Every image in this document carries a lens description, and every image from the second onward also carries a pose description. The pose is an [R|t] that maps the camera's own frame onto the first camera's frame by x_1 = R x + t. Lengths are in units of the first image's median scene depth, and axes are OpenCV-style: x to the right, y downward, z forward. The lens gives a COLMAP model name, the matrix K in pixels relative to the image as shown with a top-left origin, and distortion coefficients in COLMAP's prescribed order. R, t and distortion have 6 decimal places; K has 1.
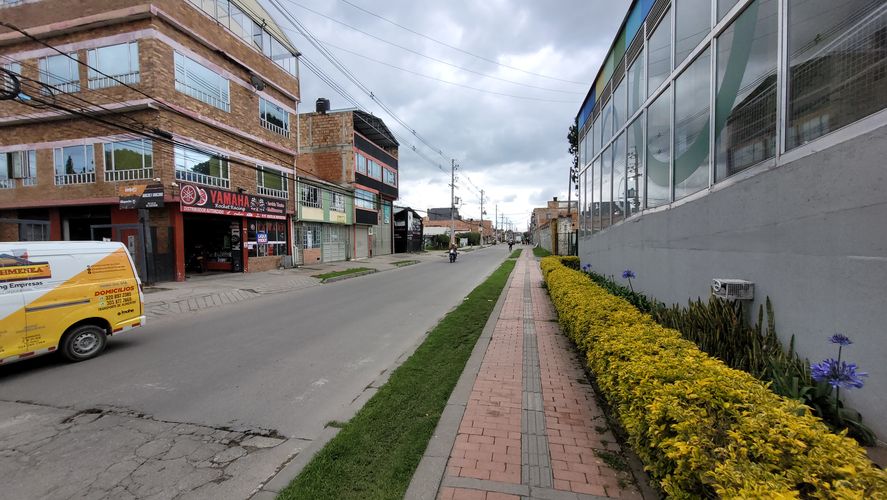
lens RADIAL K [[352.4, 0, 437.7], [0, 352.4, 257.0], [0, 0, 1]] dist [-0.011892, -0.000105]
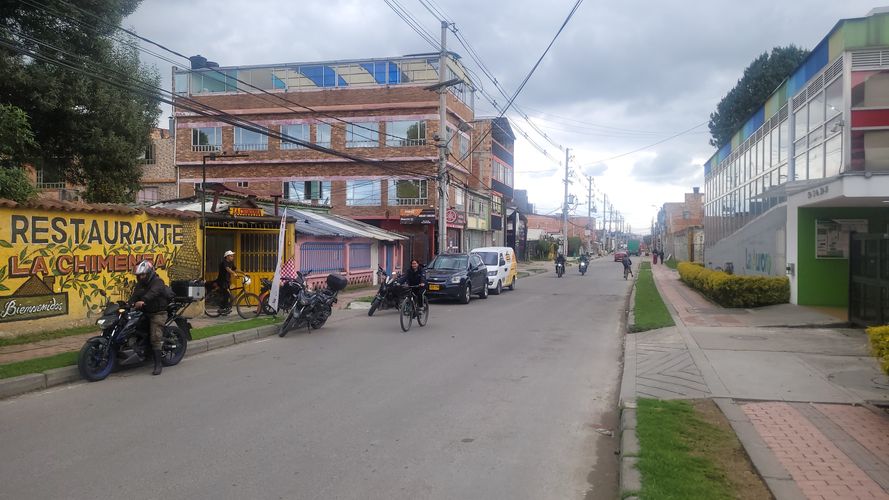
lens RADIAL K [[723.8, 0, 446.0], [0, 723.8, 246.1], [0, 0, 1]] dist [-0.017932, -0.003775]
pose [[0.999582, 0.022596, -0.018032, -0.291102], [-0.023401, 0.998679, -0.045750, 0.044121], [0.016975, 0.046153, 0.998790, -0.955491]]
